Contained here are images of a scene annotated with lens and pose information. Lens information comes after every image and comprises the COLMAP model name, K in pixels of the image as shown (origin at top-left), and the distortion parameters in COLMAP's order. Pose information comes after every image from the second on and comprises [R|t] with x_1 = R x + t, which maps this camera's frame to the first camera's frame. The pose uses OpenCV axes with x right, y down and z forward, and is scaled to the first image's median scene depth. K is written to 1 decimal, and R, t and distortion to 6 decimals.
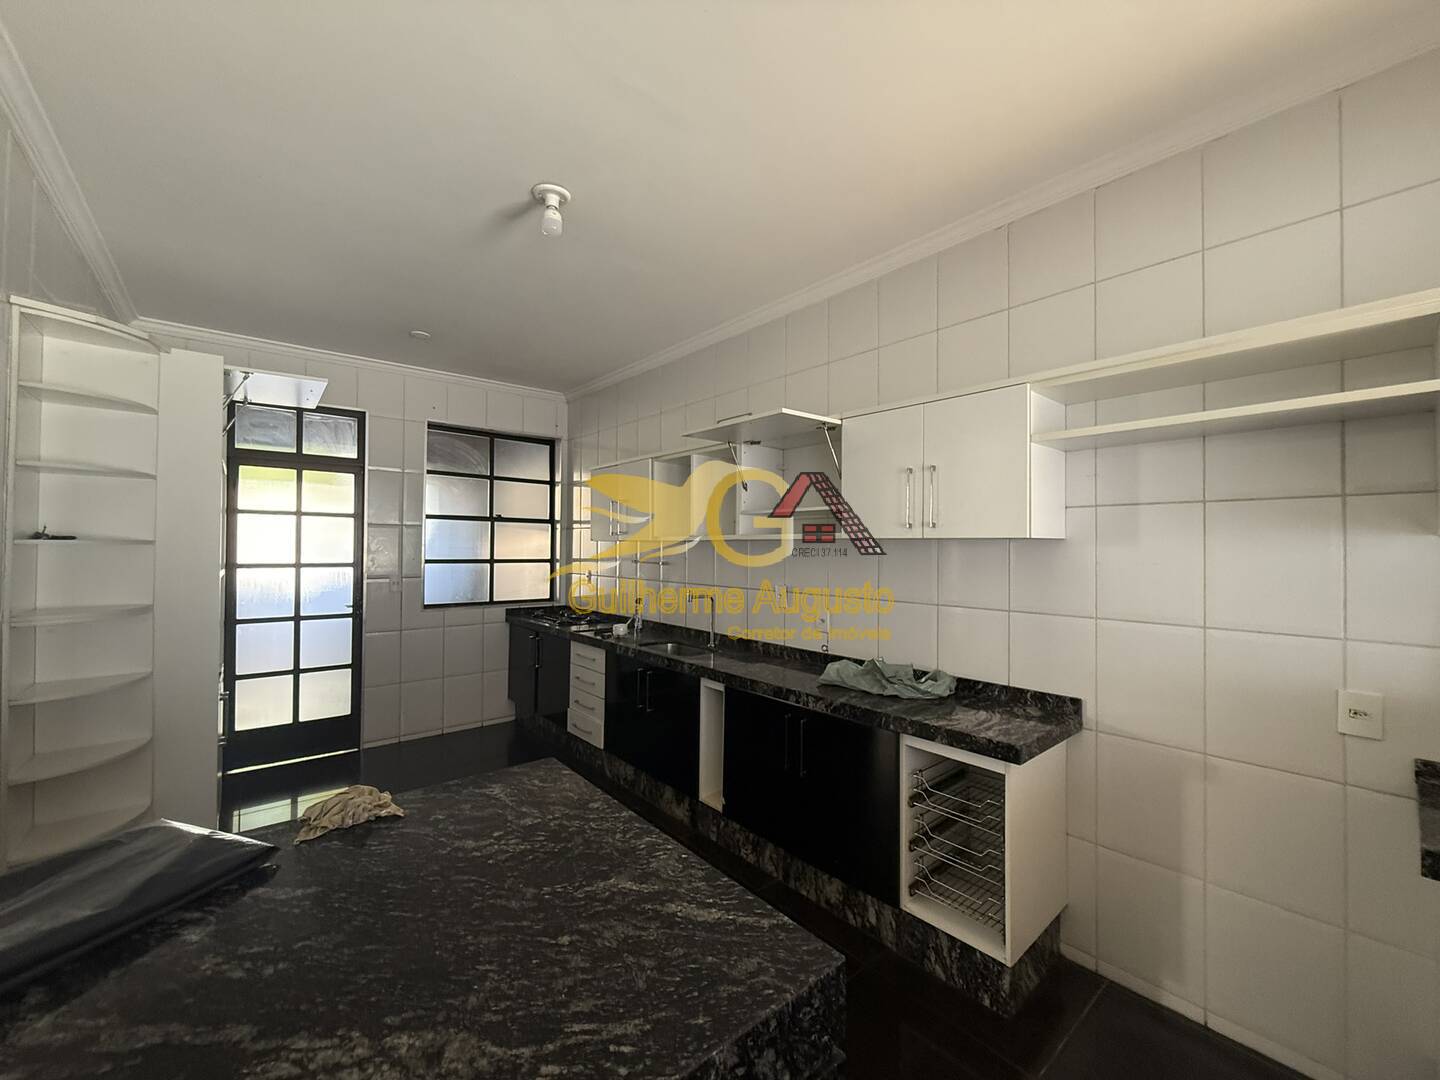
lens RADIAL K [[573.3, 0, 728.2], [0, 573.3, 540.2], [0, 0, 1]] dist [-0.000521, -0.000196]
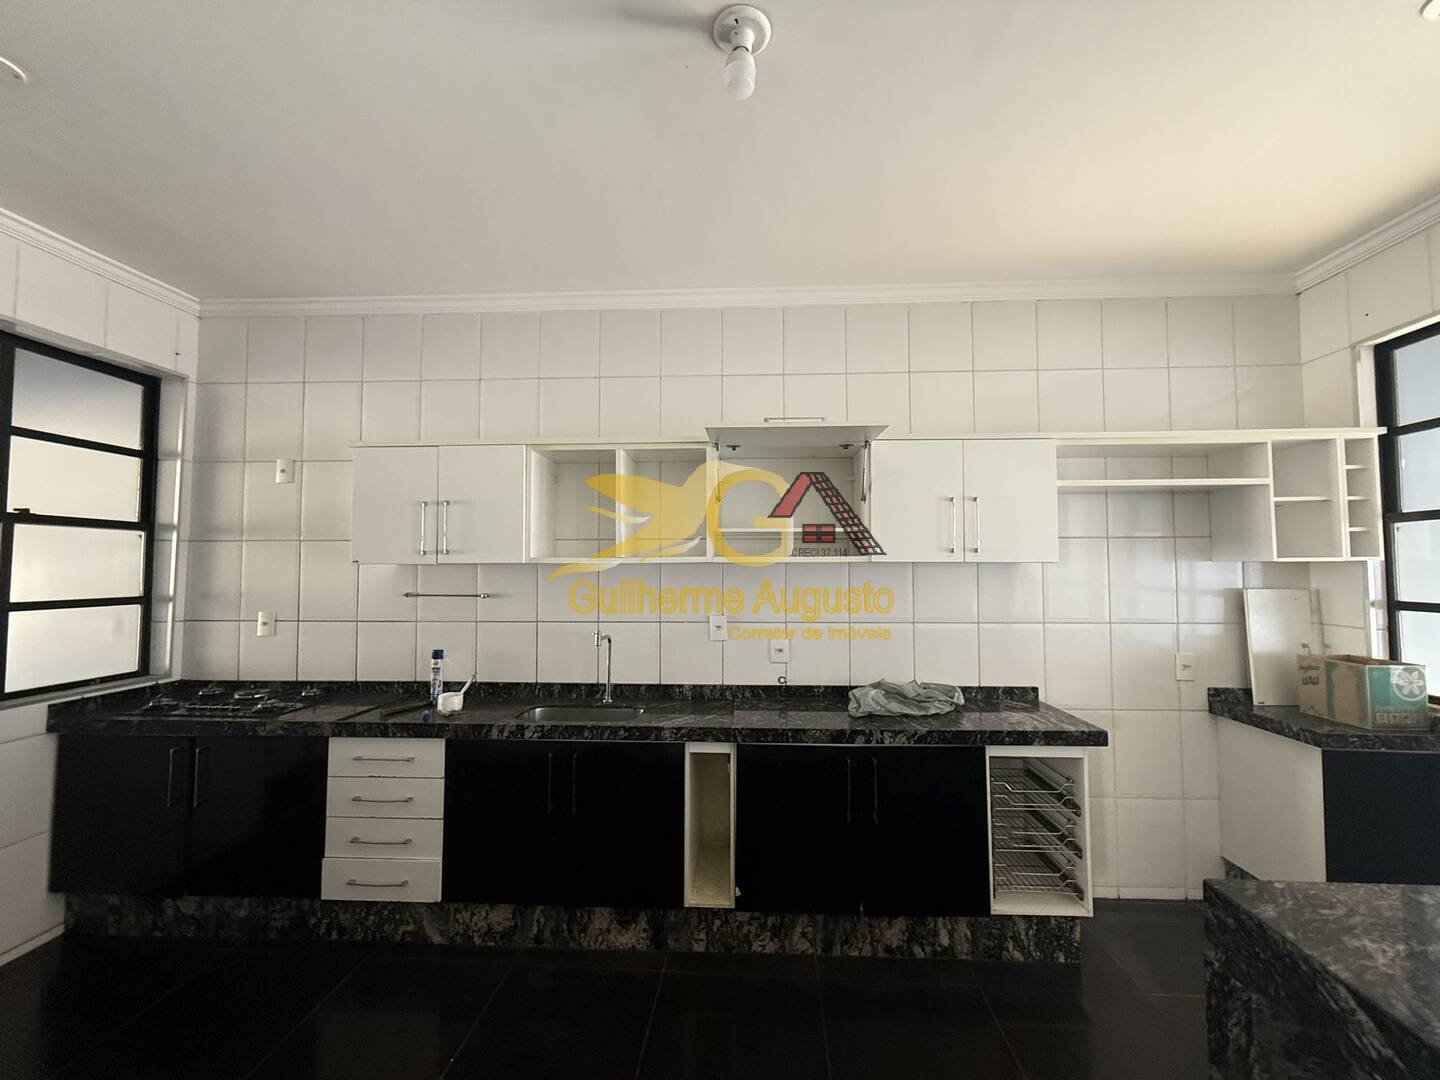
lens RADIAL K [[573.3, 0, 724.4], [0, 573.3, 539.4], [0, 0, 1]] dist [-0.000521, -0.000196]
pose [[0.694976, 0.023435, 0.718651, -0.641448], [-0.001996, 0.999528, -0.030664, -0.010491], [-0.719030, 0.019876, 0.694695, 0.478096]]
